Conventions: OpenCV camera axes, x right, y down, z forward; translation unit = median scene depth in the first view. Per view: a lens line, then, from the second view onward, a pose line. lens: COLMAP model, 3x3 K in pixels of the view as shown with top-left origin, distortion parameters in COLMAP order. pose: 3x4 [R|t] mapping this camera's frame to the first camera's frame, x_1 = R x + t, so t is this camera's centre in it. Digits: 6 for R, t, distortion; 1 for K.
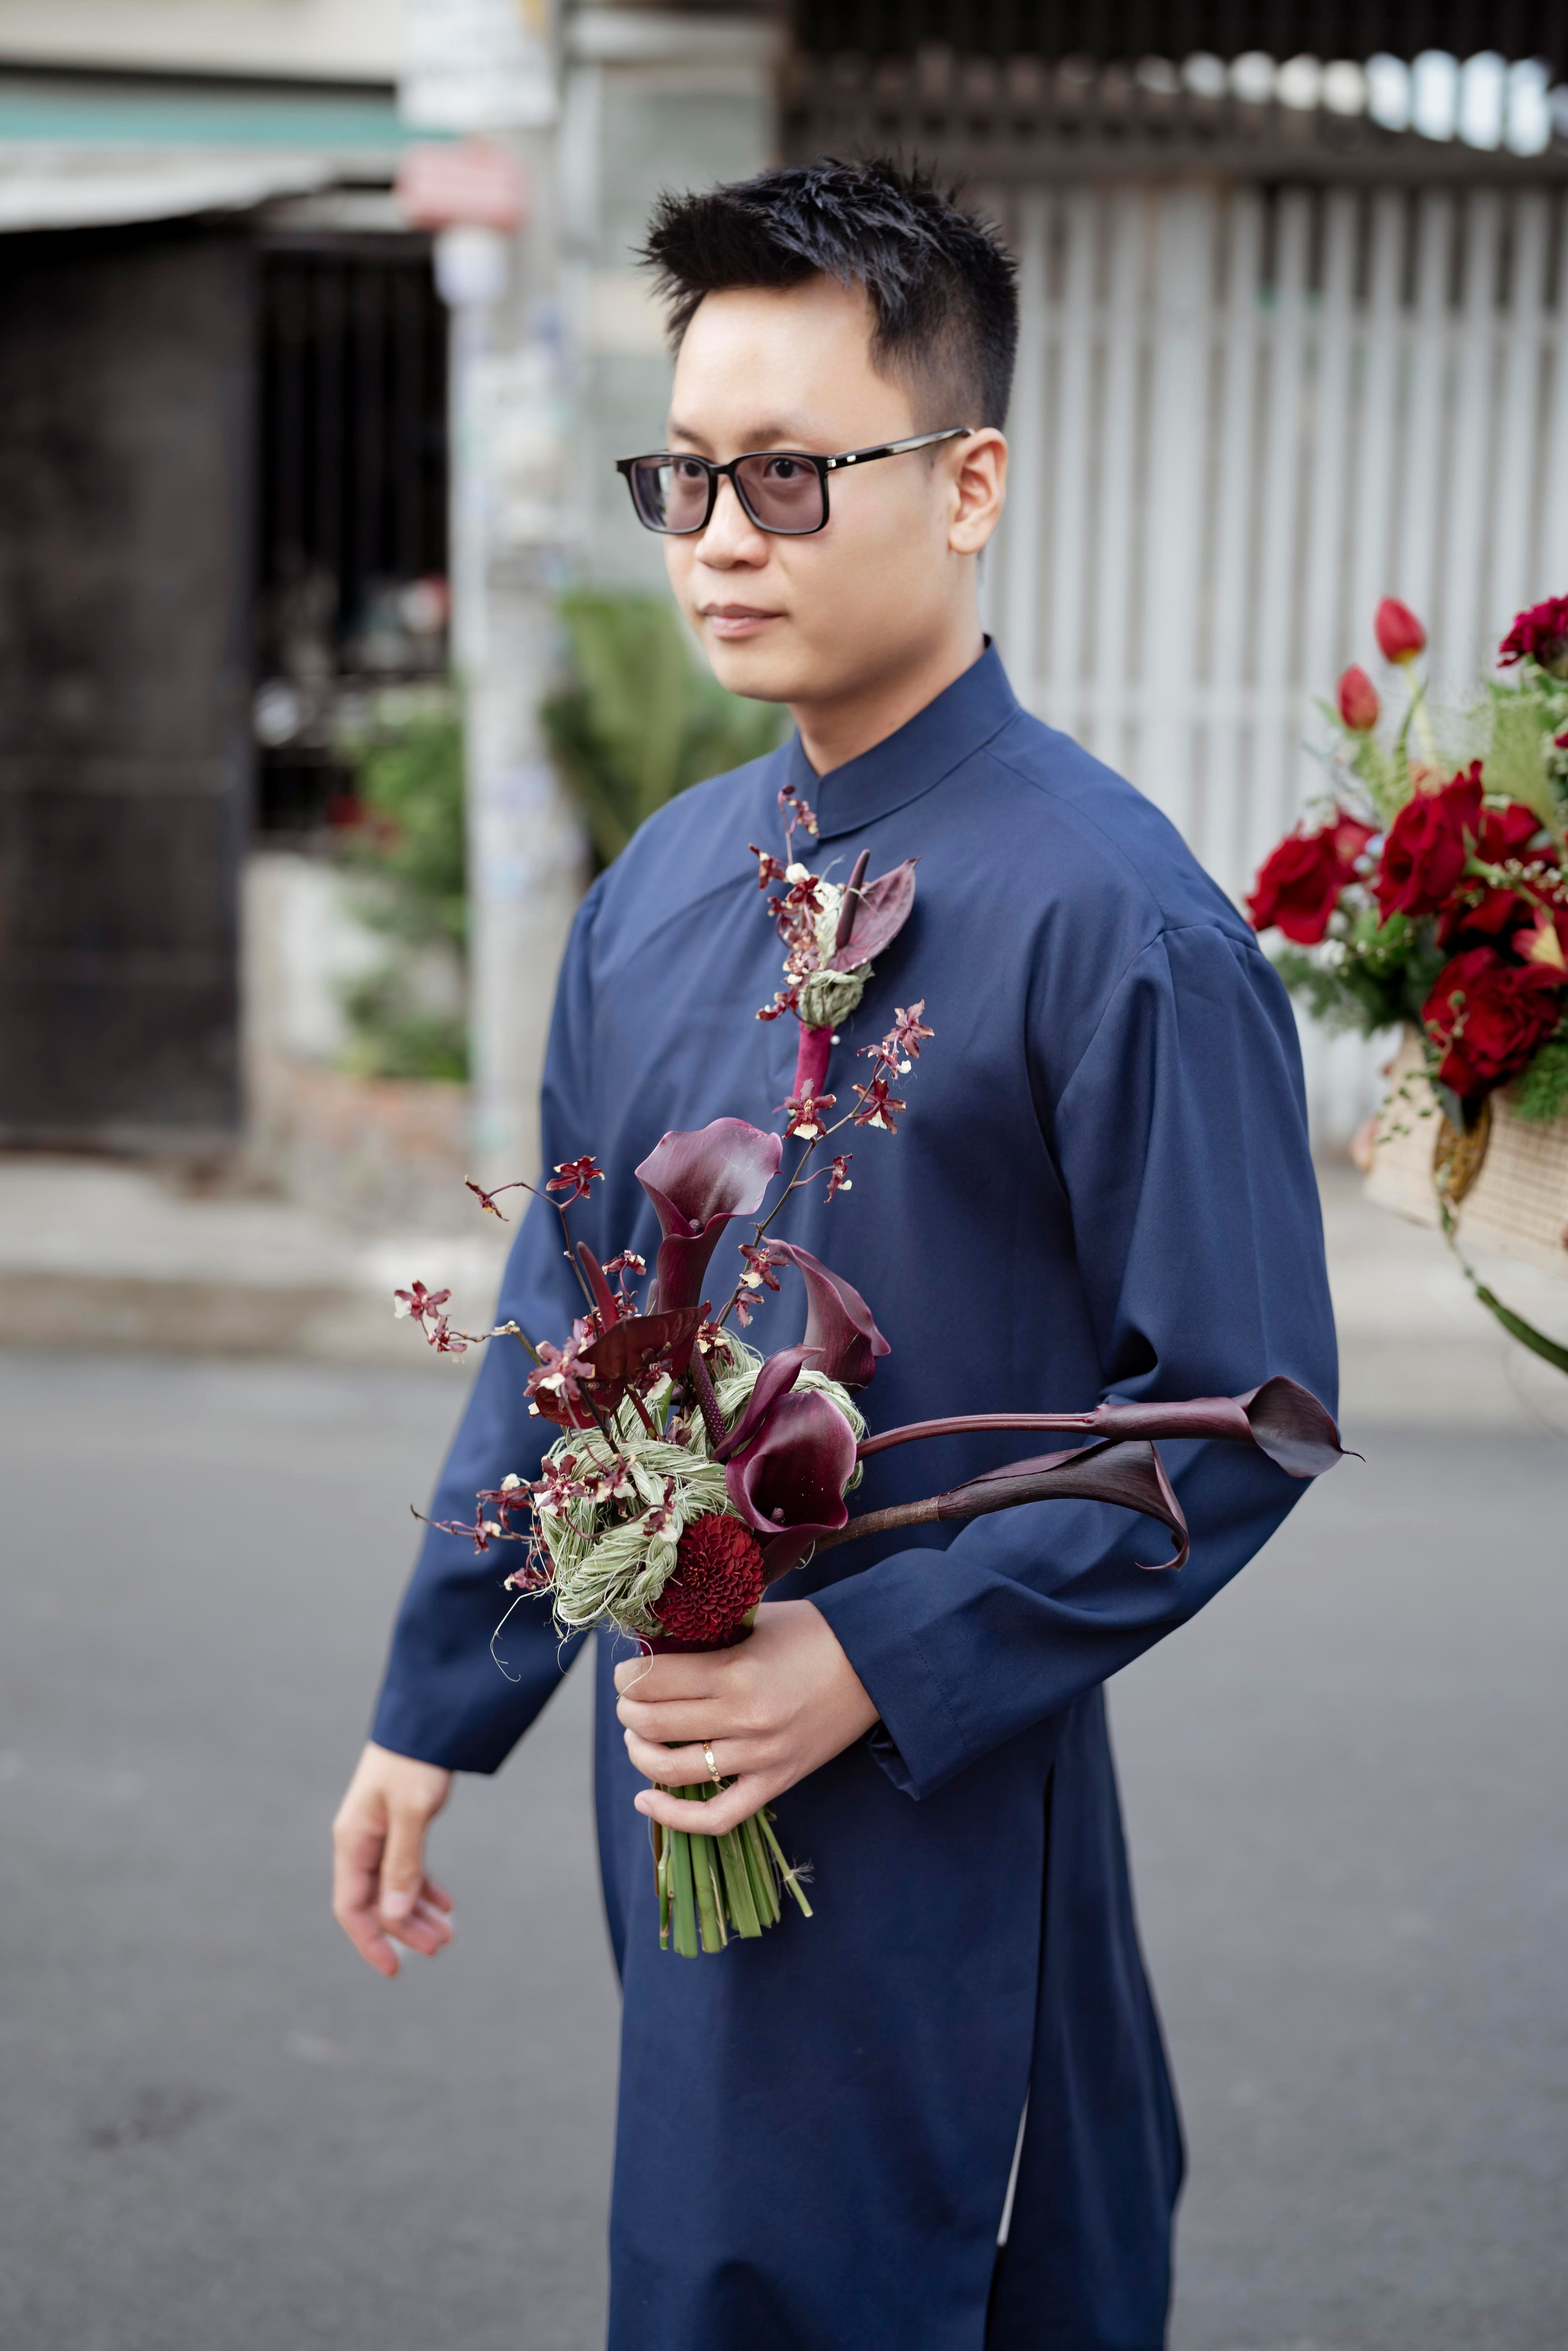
lens RADIAL K [[3305.0, 0, 784.0], [0, 3305.0, 1175.5], [0, 0, 1]] dist [0.011827, 1.930113]
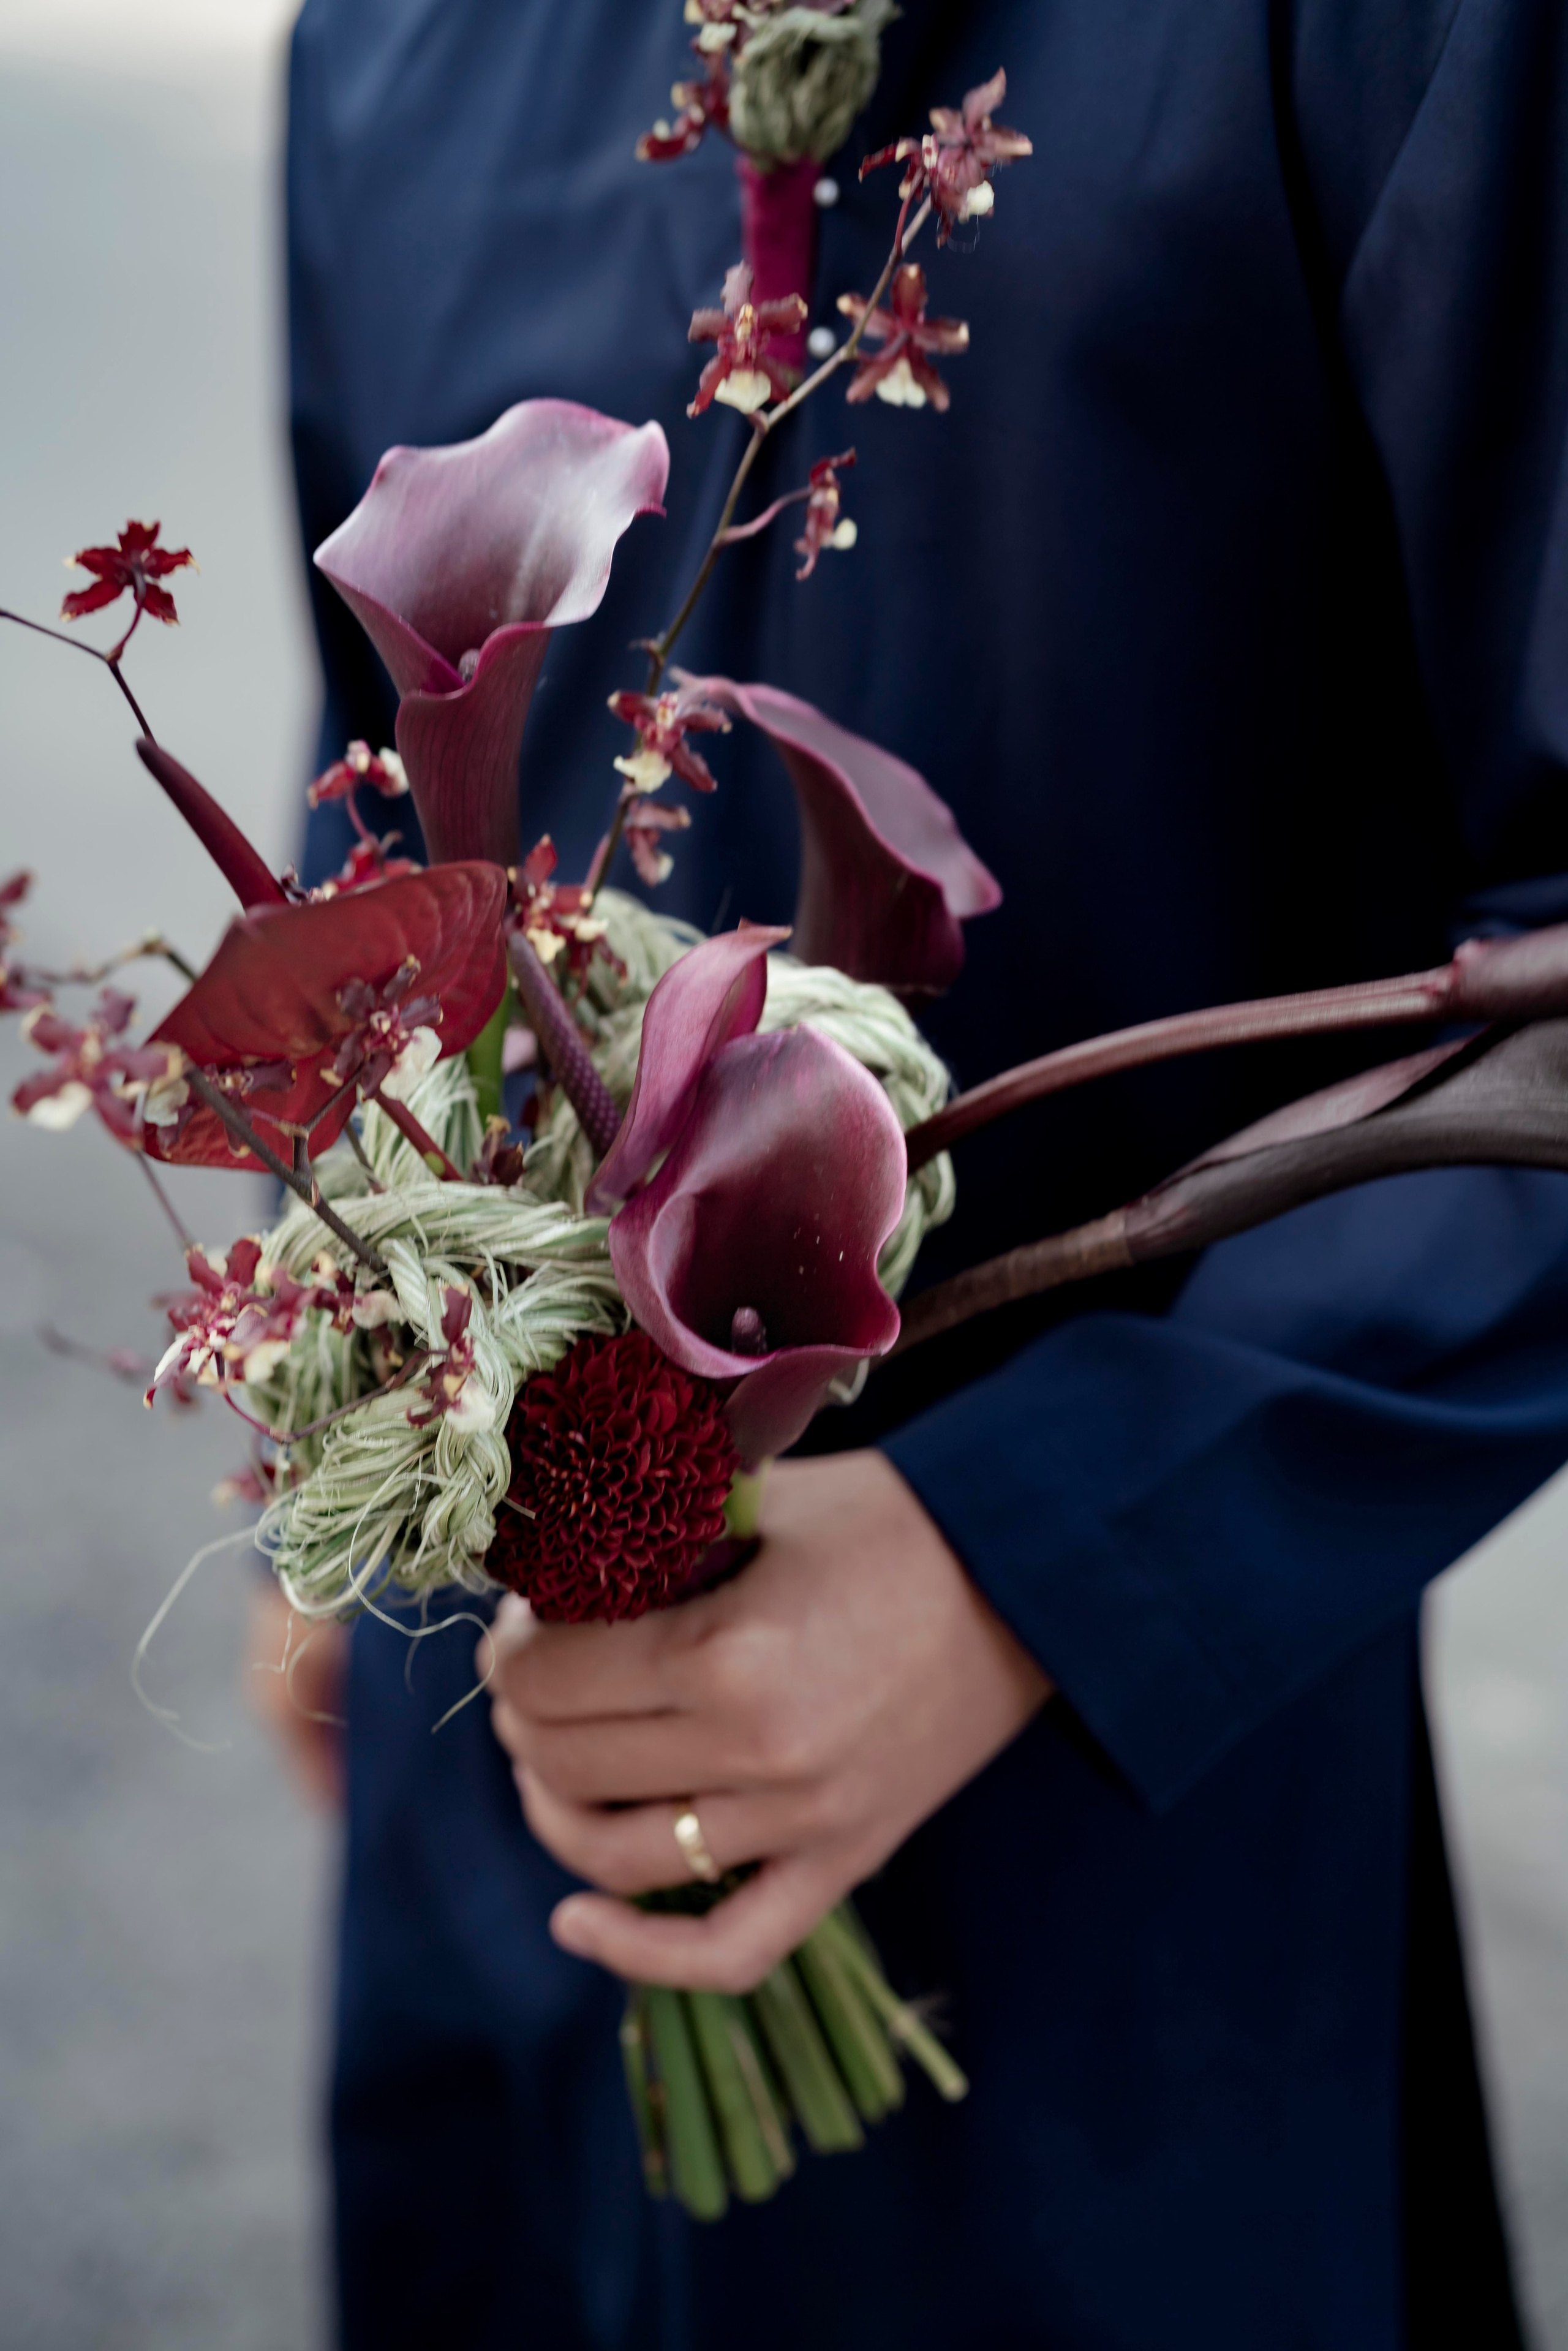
lens RADIAL K [[3305.0, 0, 784.0], [0, 3305.0, 1175.5], [0, 0, 1]] dist [0.011827, 1.930113]
pose [[0.987684, -0.096724, -0.122981, 0.054534], [0.116854, 0.978712, 0.168723, 0.011908], [0.104043, -0.181016, 0.977961, 0.561737]]
